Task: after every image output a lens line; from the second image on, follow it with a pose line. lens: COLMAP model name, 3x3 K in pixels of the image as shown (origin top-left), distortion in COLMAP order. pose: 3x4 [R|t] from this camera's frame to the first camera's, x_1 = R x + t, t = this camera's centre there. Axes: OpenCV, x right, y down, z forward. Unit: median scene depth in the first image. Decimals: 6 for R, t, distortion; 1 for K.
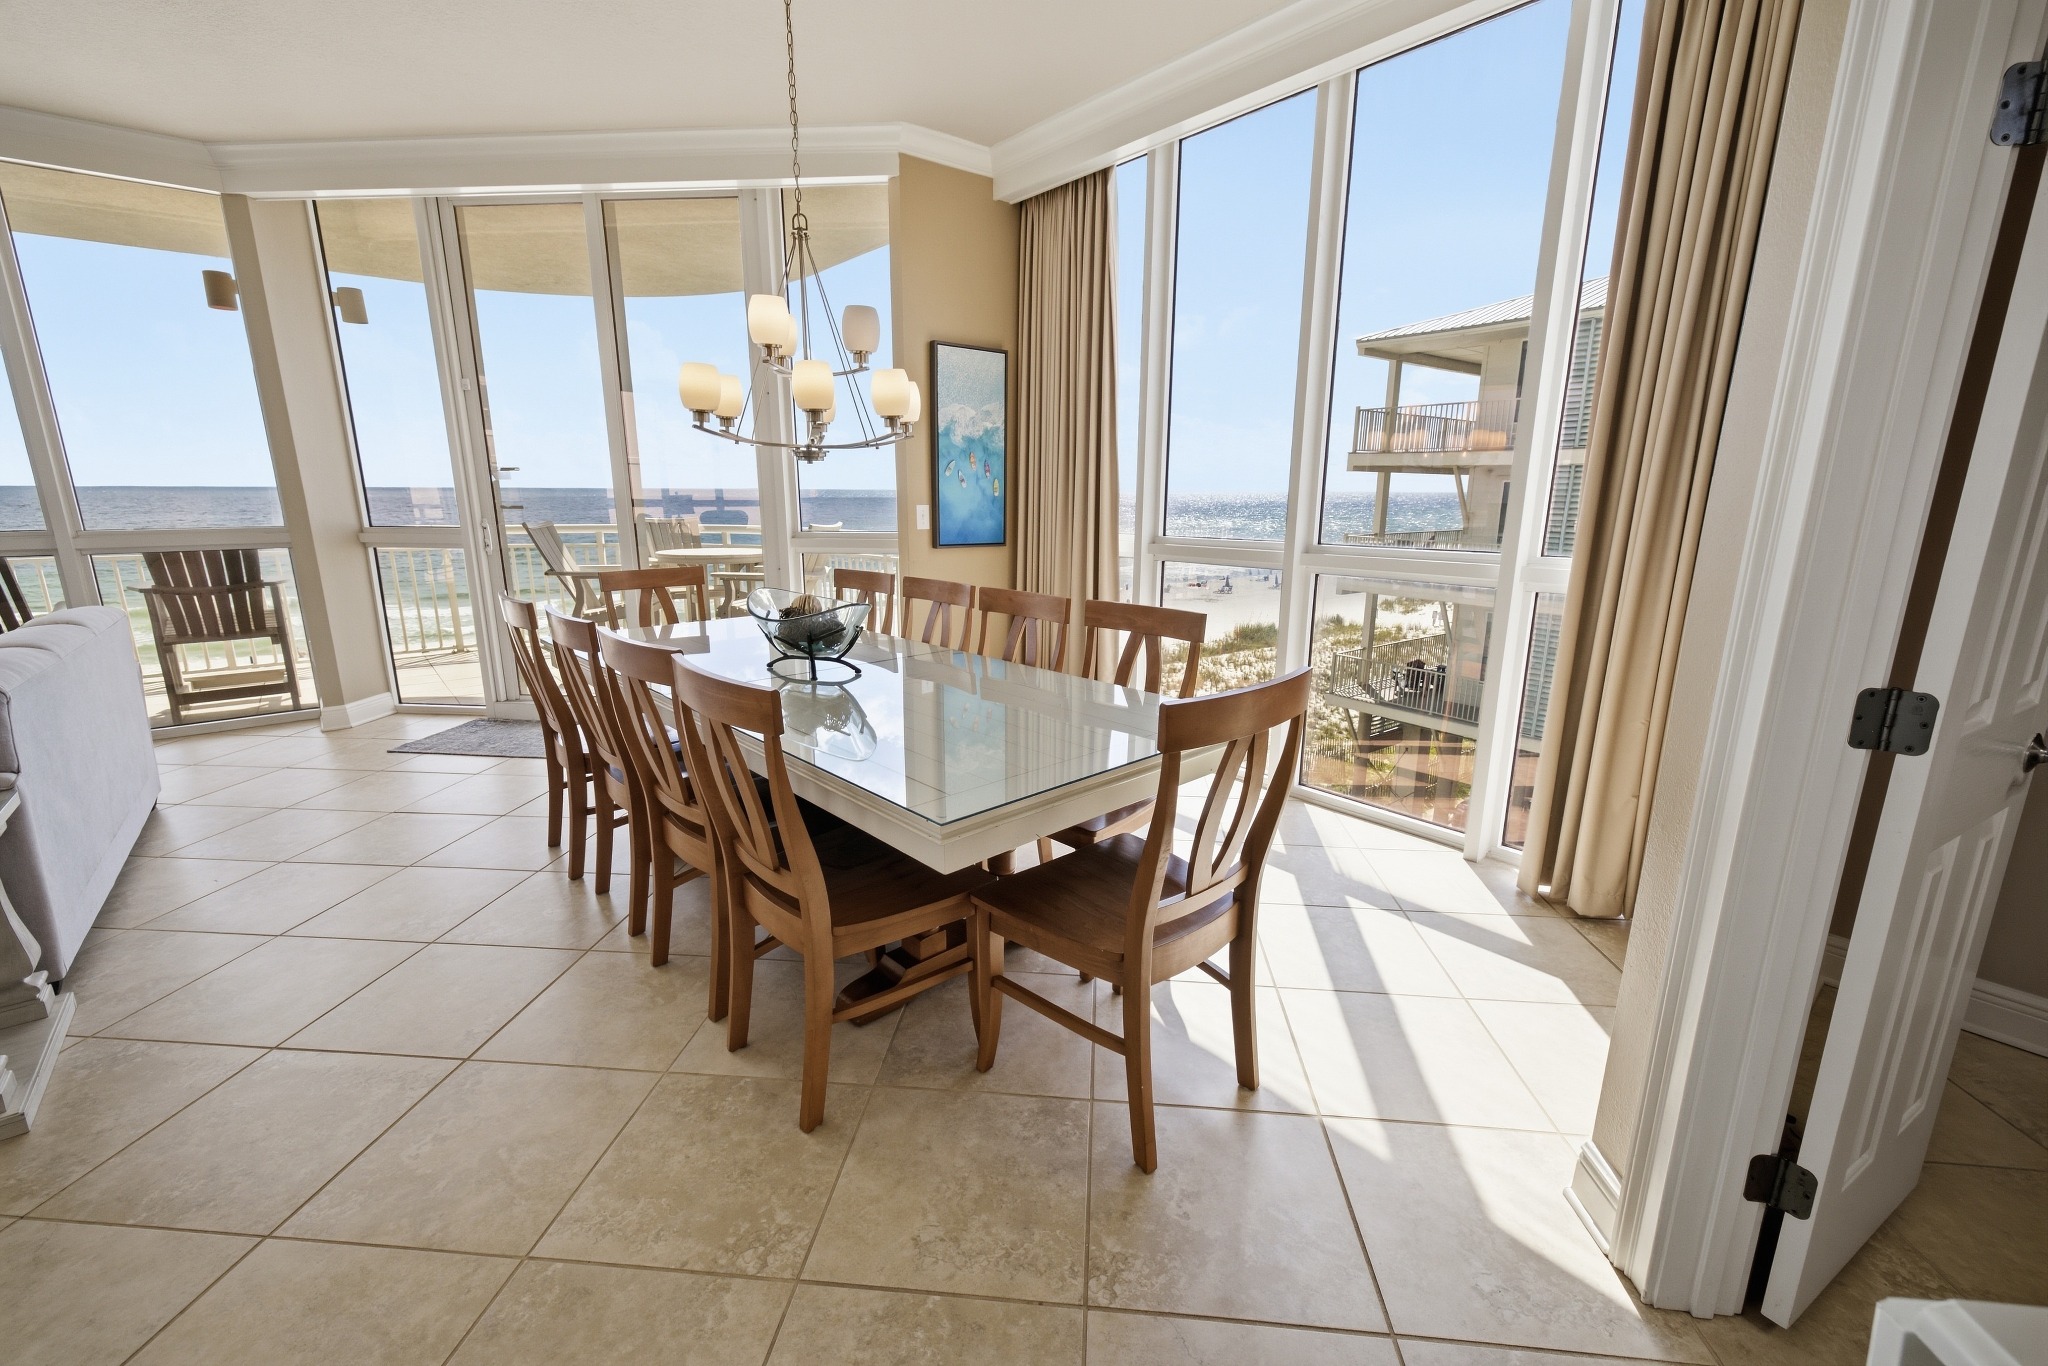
lens RADIAL K [[860.8, 0, 1026.7], [0, 860.8, 689.9], [0, 0, 1]] dist [-0.001588, 0.000054]
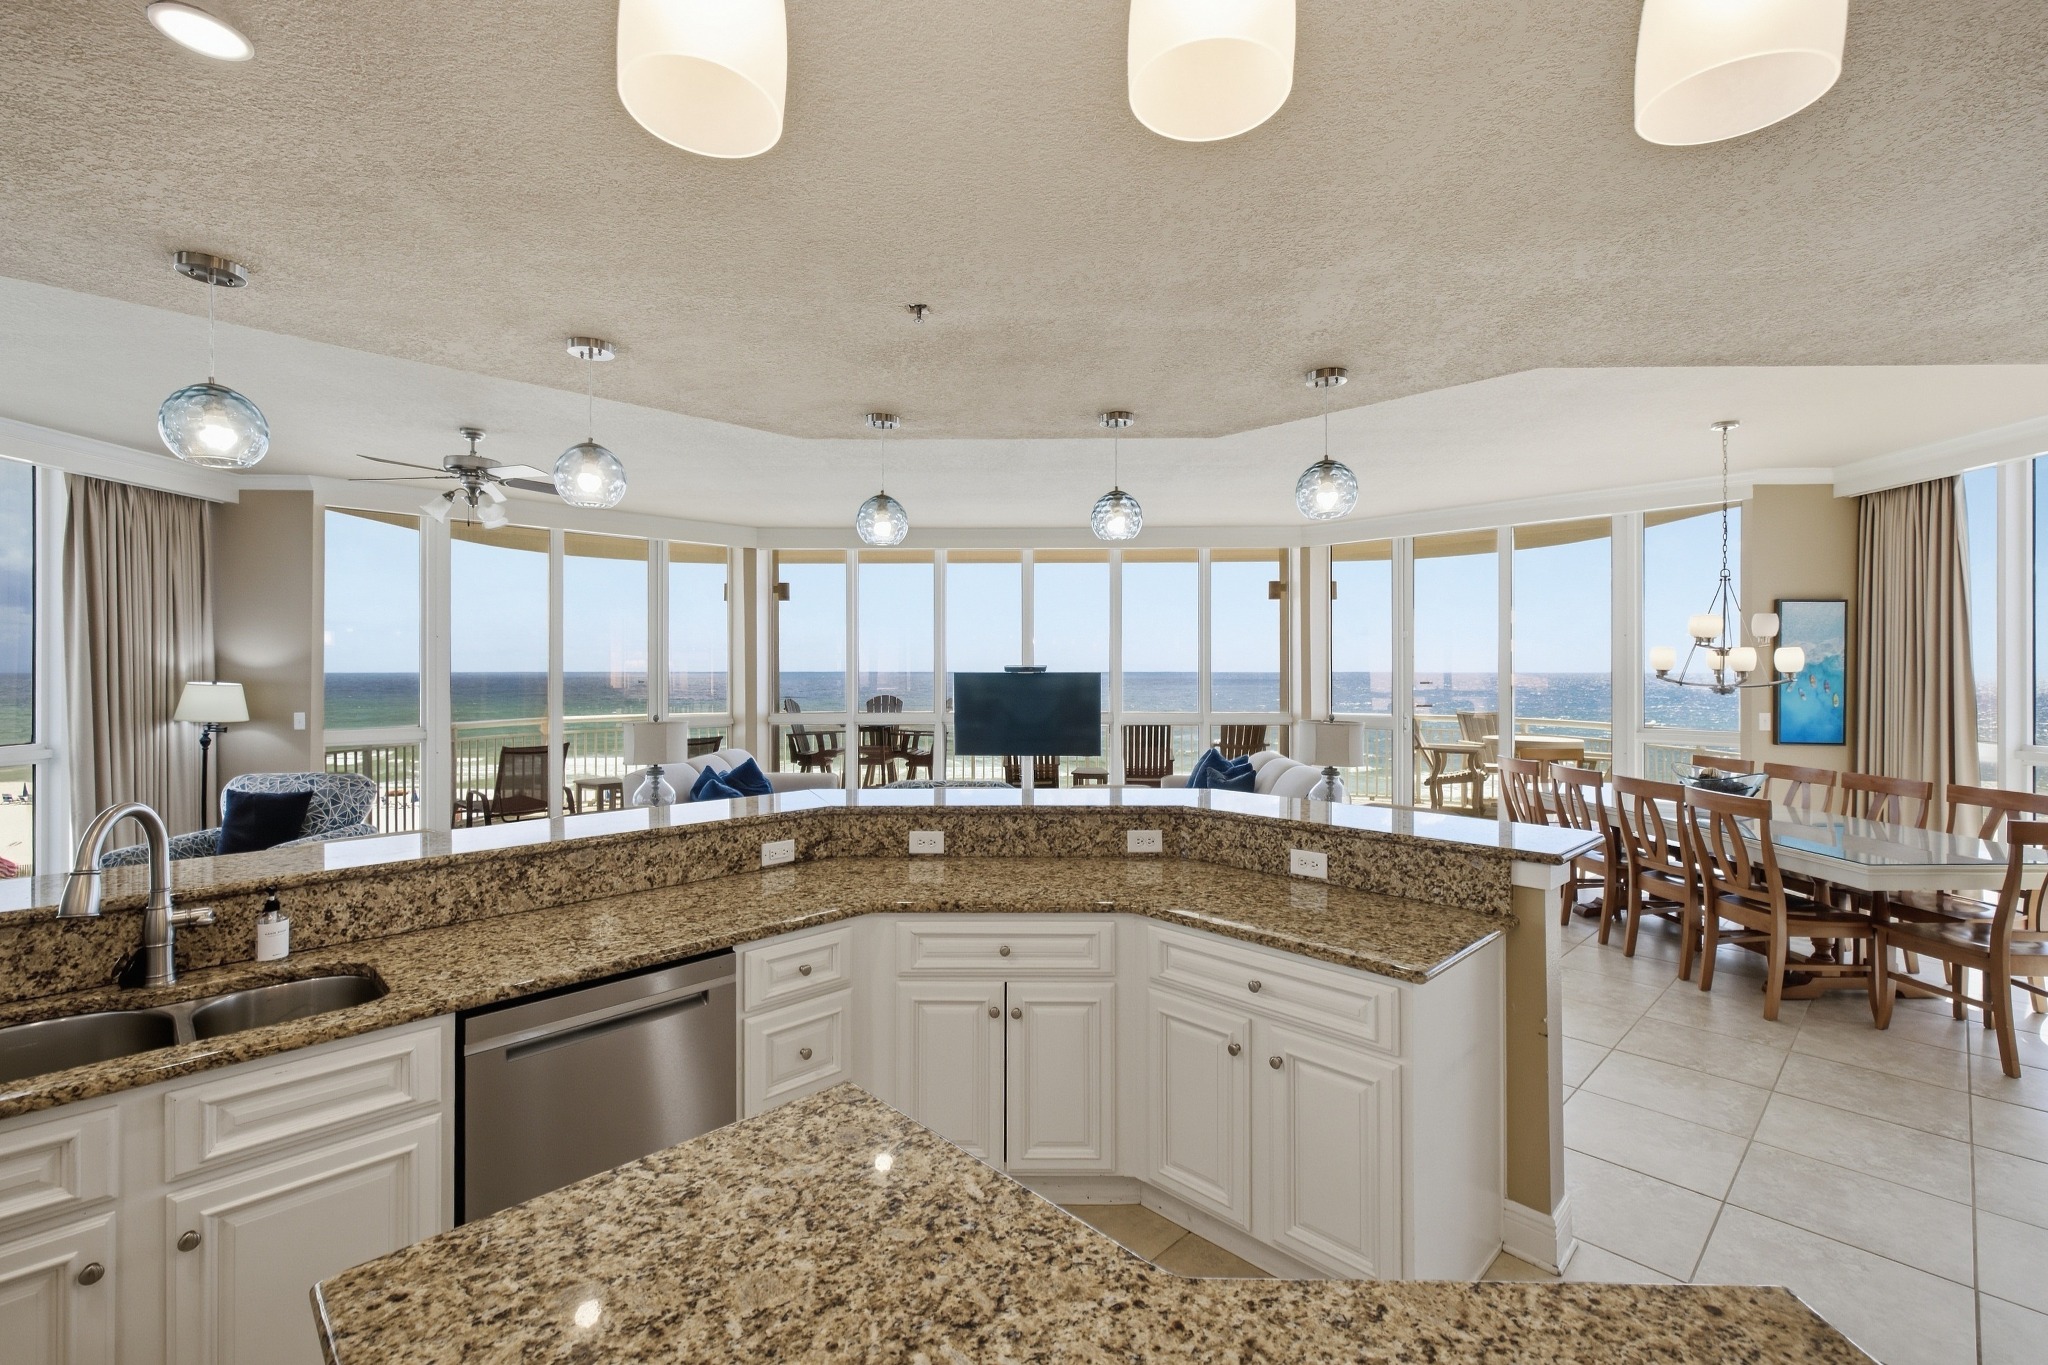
lens RADIAL K [[860.8, 0, 1032.7], [0, 860.8, 680.2], [0, 0, 1]] dist [-0.001588, 0.000054]
pose [[0.746910, -0.006585, -0.664893, -0.086148], [-0.142239, 0.975221, -0.169444, 0.139037], [0.649534, 0.221134, 0.727466, -0.805408]]
